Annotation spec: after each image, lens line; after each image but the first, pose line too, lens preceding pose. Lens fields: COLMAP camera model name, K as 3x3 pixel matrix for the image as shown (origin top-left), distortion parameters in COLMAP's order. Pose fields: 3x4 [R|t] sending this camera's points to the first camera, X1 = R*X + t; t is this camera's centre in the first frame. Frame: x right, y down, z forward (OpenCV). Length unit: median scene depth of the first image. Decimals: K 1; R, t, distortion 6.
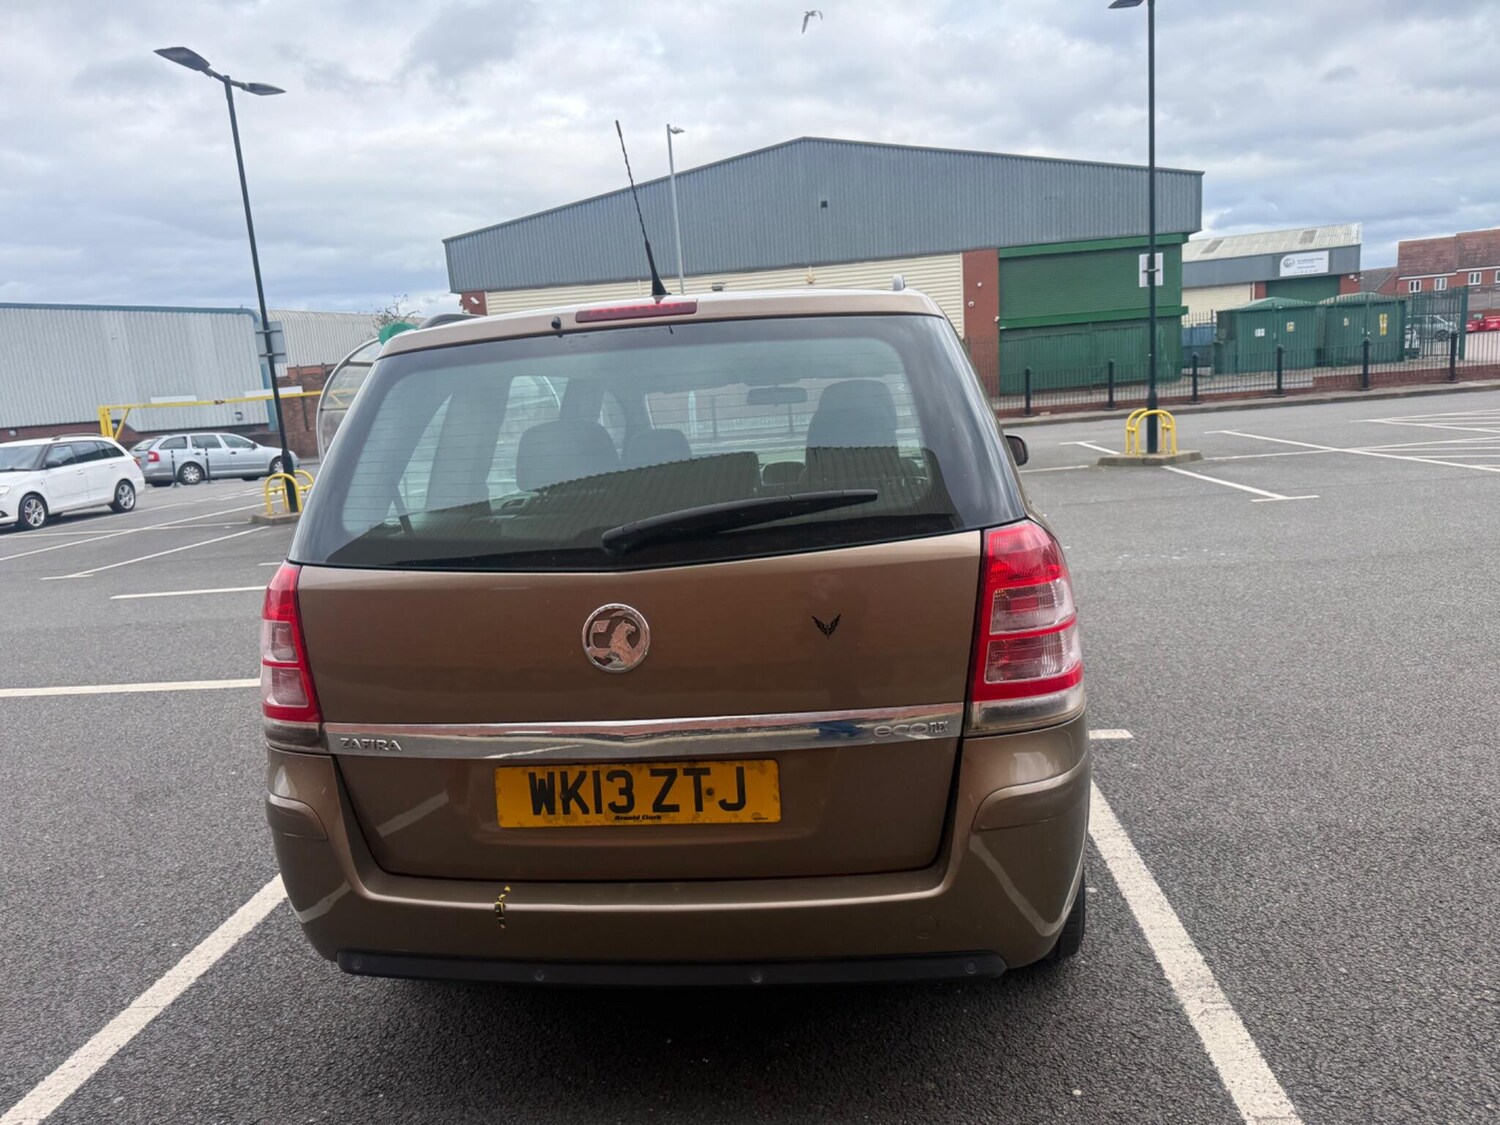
lens RADIAL K [[1064.4, 0, 749.1], [0, 1064.4, 538.3], [0, 0, 1]] dist [0.026991, -0.034791]
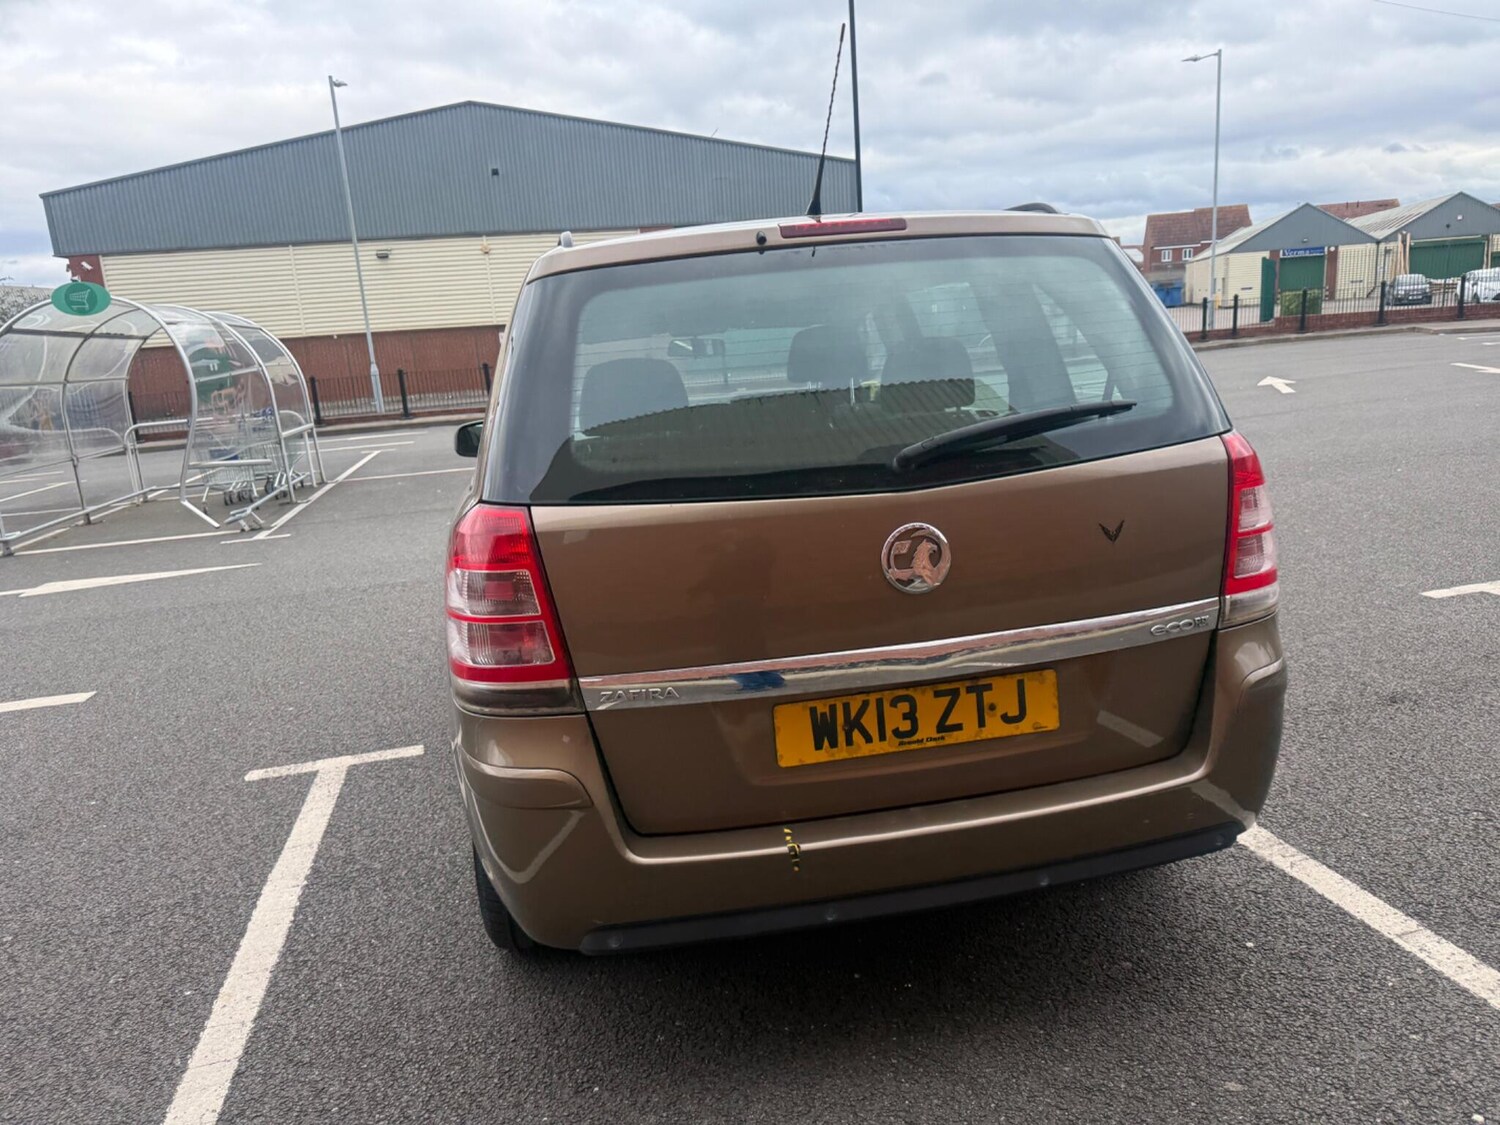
lens RADIAL K [[1064.4, 0, 746.2], [0, 1064.4, 553.2], [0, 0, 1]] dist [0.026991, -0.034791]
pose [[0.951004, -0.059027, 0.303491, -0.538332], [0.049121, 0.997984, 0.040179, 0.040136], [-0.305251, -0.023303, 0.951987, 0.111868]]
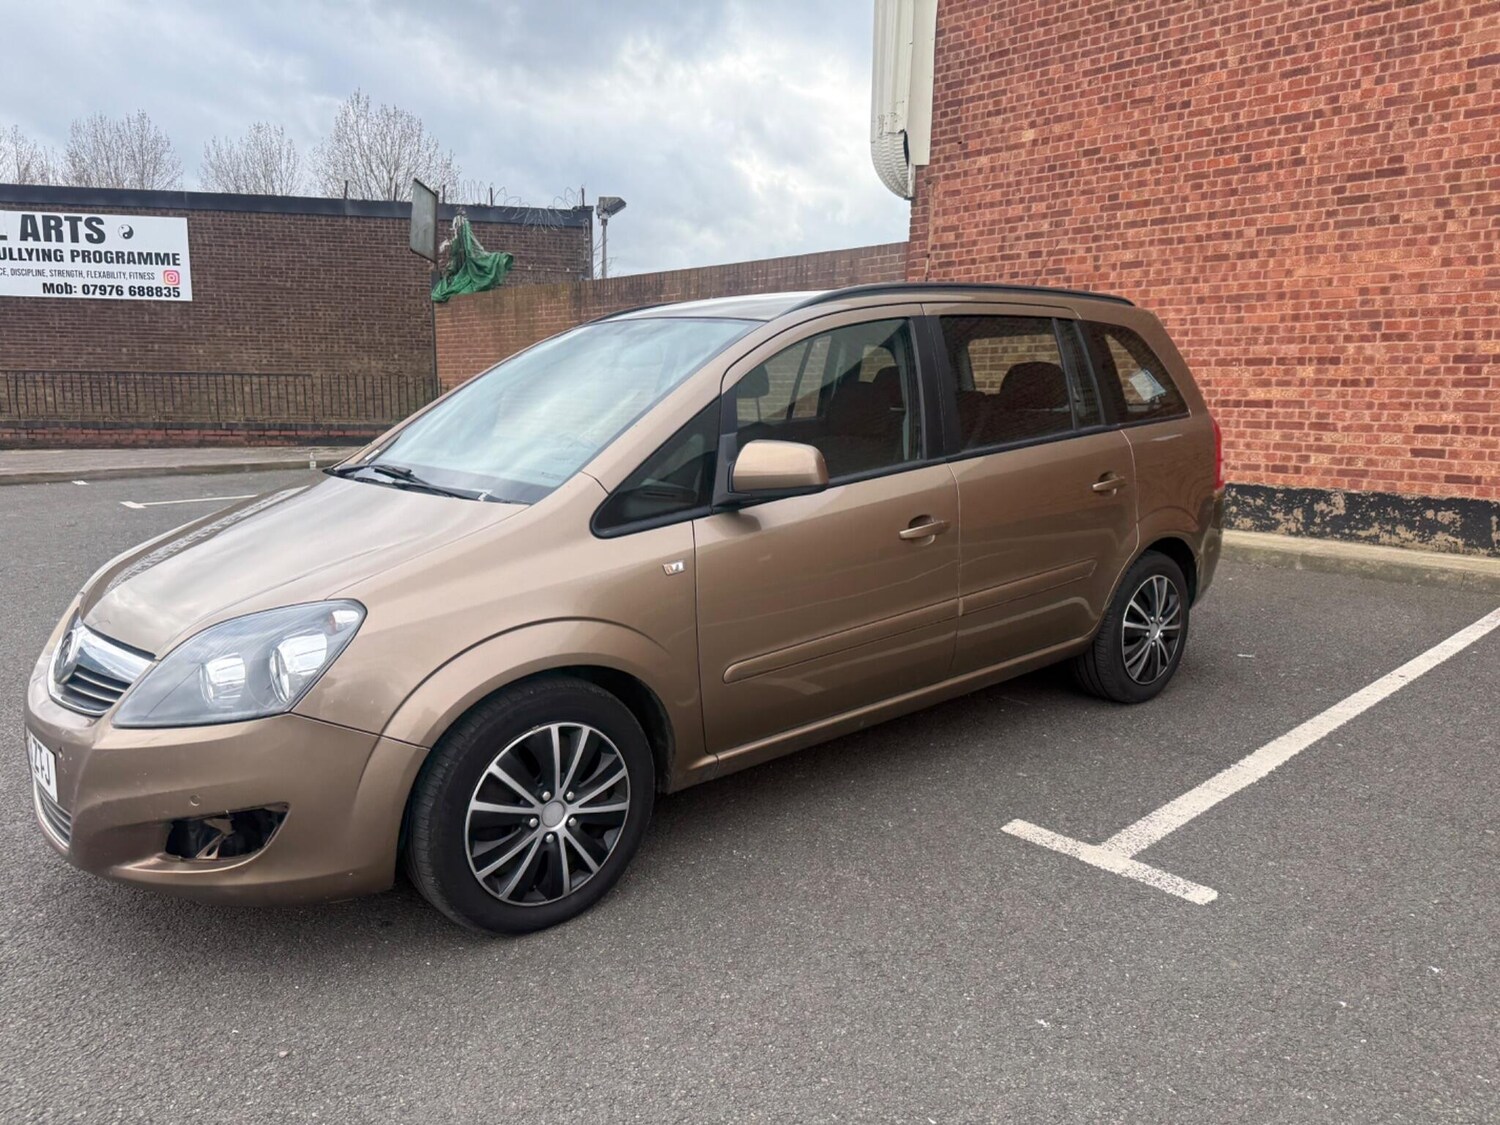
lens RADIAL K [[1064.4, 0, 749.5], [0, 1064.4, 576.6], [0, 0, 1]] dist [0.026991, -0.034791]
pose [[-0.744158, -0.052355, 0.665949, -1.291910], [0.147020, 0.959643, 0.239730, -0.342692], [-0.651624, 0.276305, -0.706429, 3.490476]]
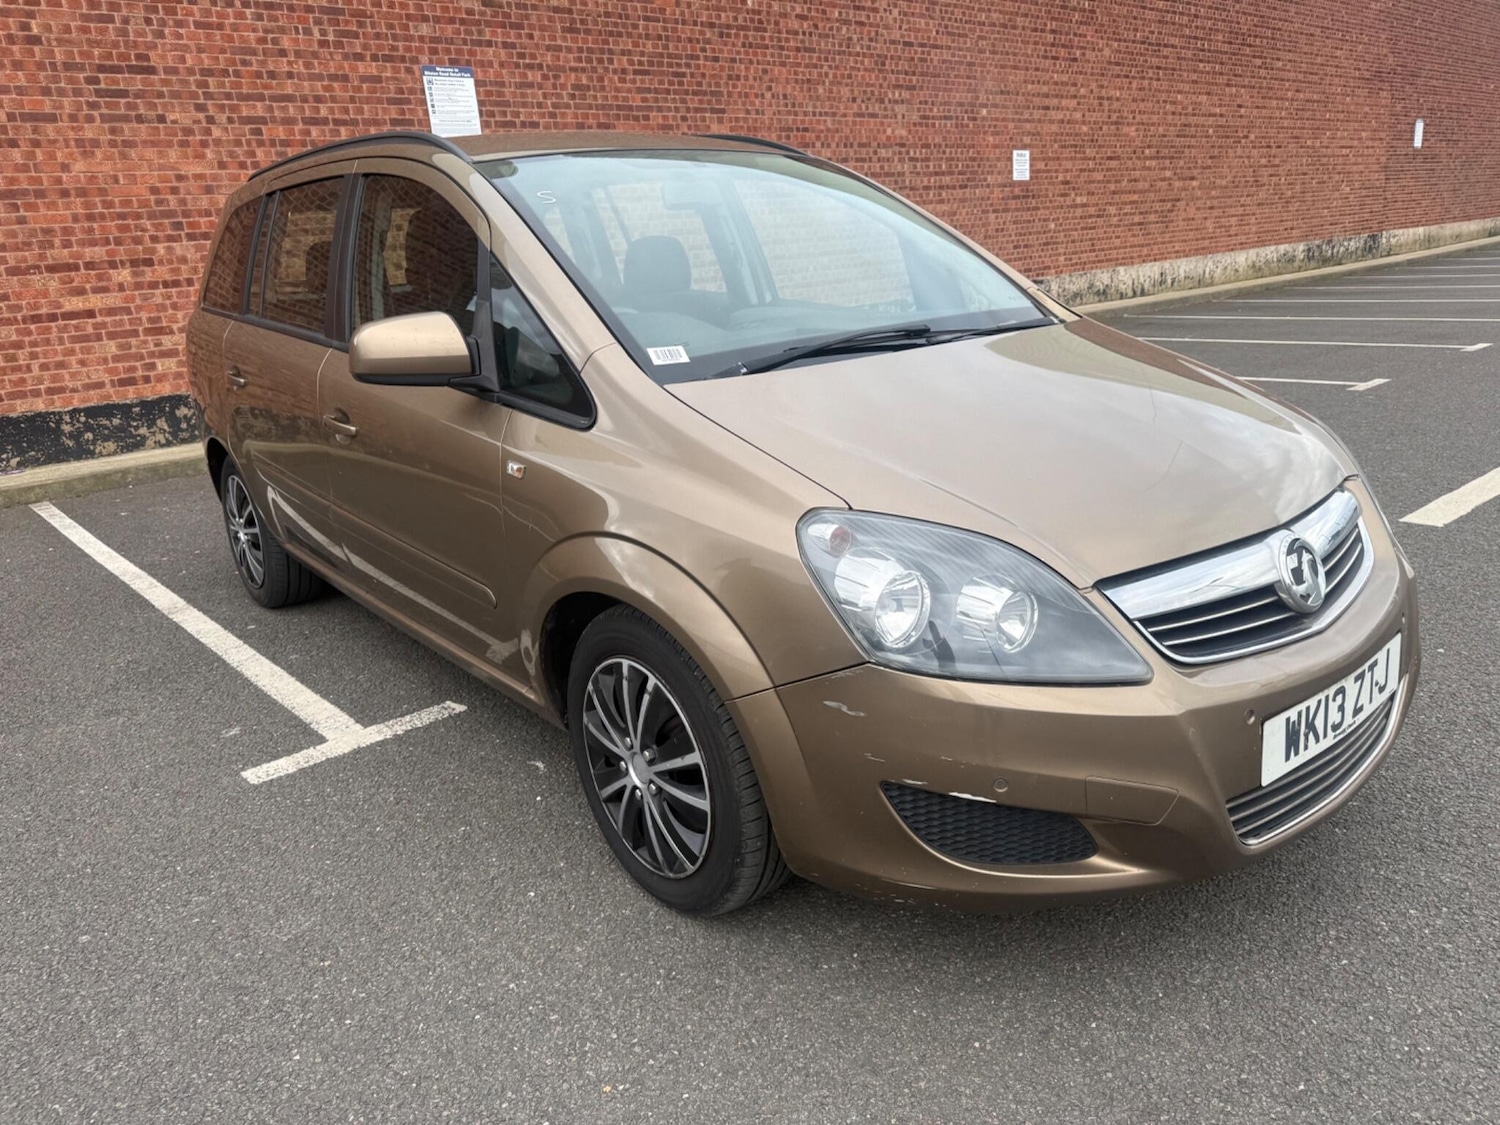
lens RADIAL K [[1064.4, 0, 743.2], [0, 1064.4, 572.4], [0, 0, 1]] dist [0.026991, -0.034791]
pose [[-0.671338, 0.327668, -0.664785, 1.150751], [0.012546, 0.901858, 0.431850, -0.469986], [0.741045, 0.281577, -0.609562, 3.350608]]
